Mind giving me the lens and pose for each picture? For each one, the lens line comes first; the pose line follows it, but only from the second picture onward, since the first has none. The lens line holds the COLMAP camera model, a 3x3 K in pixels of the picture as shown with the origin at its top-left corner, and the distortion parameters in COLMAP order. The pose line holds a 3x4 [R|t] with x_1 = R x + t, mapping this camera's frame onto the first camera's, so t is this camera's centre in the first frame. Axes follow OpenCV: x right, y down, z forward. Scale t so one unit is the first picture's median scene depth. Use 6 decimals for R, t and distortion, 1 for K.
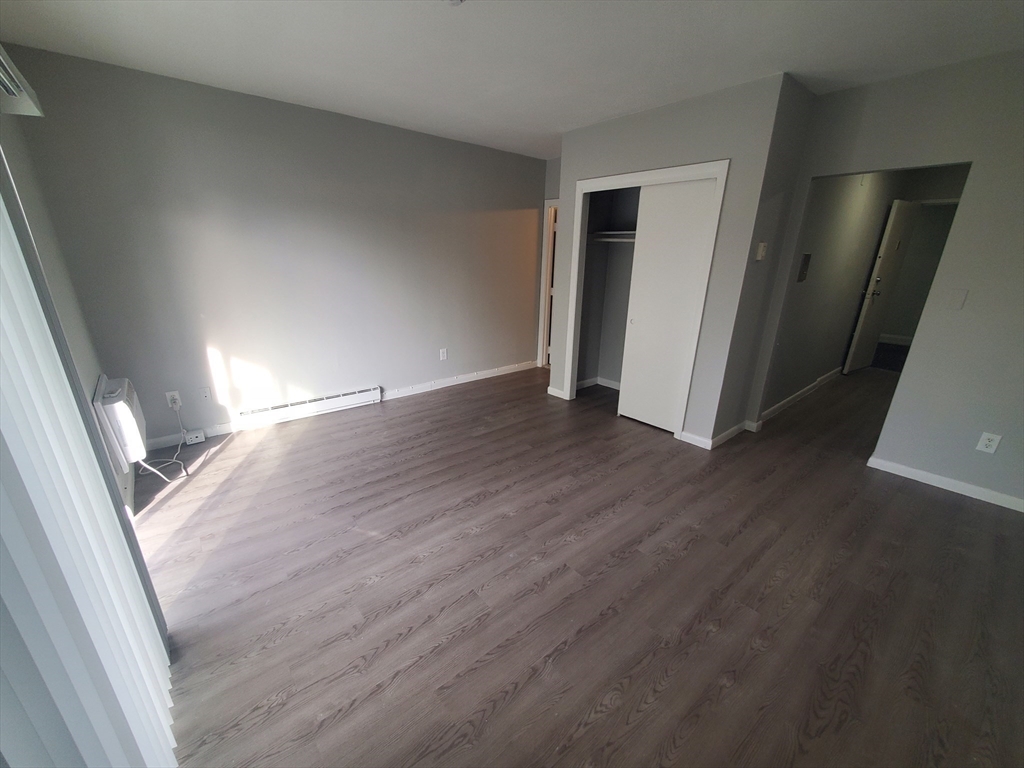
lens RADIAL K [[416.4, 0, 505.9], [0, 416.4, 397.5], [0, 0, 1]] dist [-0.000668, -0.000124]
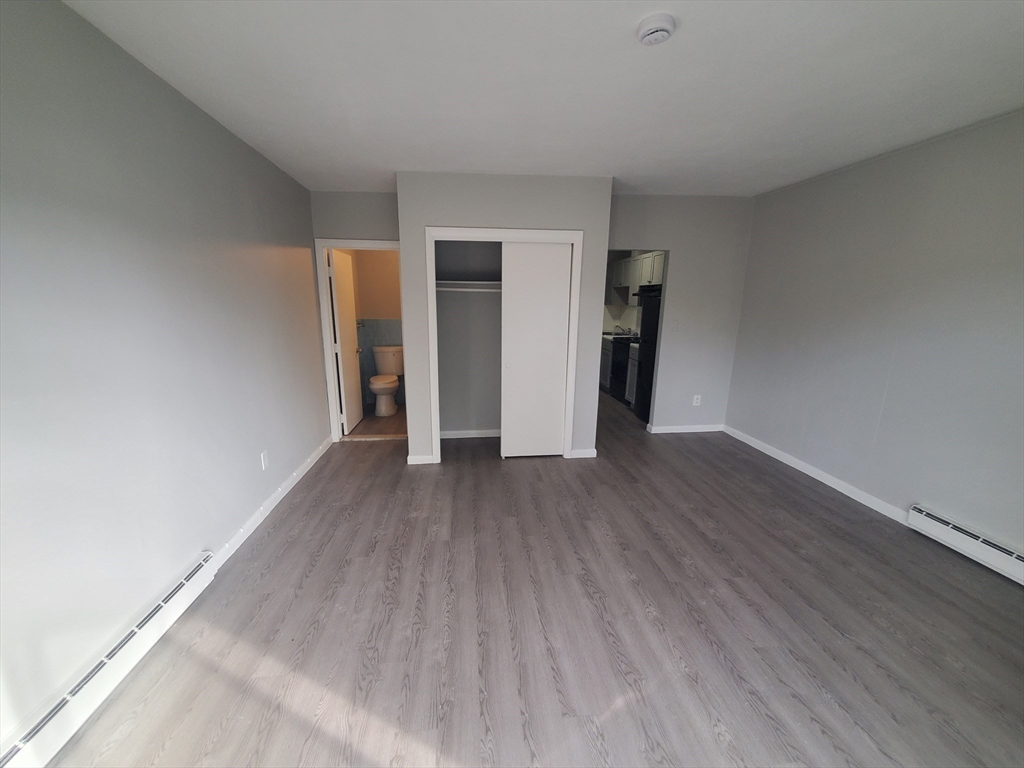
lens RADIAL K [[416.4, 0, 505.9], [0, 416.4, 397.5], [0, 0, 1]] dist [-0.000668, -0.000124]
pose [[0.558965, -0.197234, 0.805392, -0.643746], [0.276978, 0.959920, 0.042846, -0.176787], [-0.781563, 0.199127, 0.591192, 0.466638]]
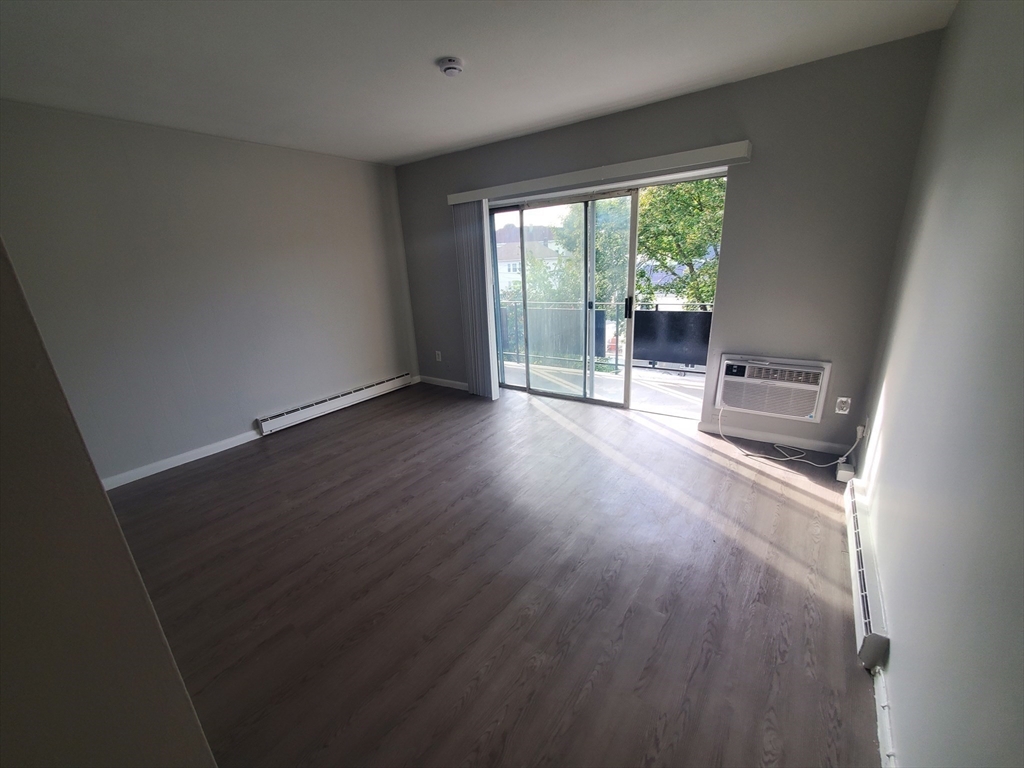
lens RADIAL K [[416.4, 0, 505.9], [0, 416.4, 397.5], [0, 0, 1]] dist [-0.000668, -0.000124]
pose [[-0.967593, 0.115186, -0.224715, 0.064774], [-0.046862, 0.792535, 0.608023, -0.509535], [0.248130, 0.598849, -0.761453, 1.423431]]
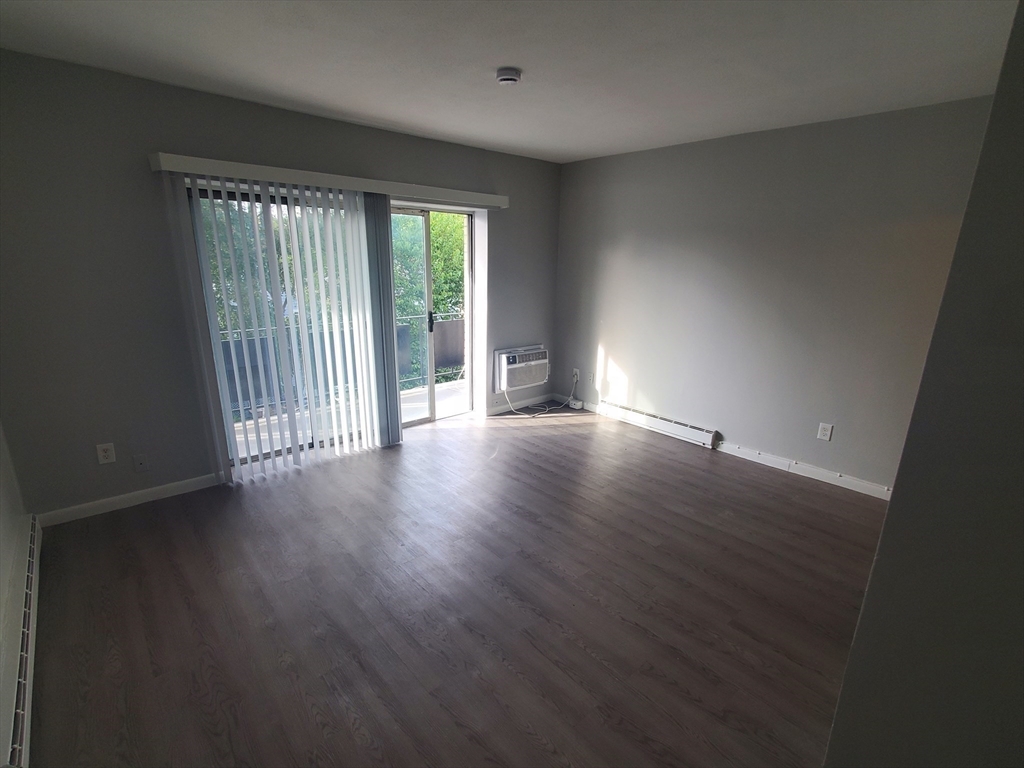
lens RADIAL K [[484.9, 0, 506.5], [0, 484.9, 399.2], [0, 0, 1]] dist [-0.000454, 0.000145]
pose [[0.027570, 0.258174, -0.965705, 0.838006], [-0.349789, 0.907487, 0.232624, -0.224457], [0.936423, 0.331380, 0.115326, 0.611748]]
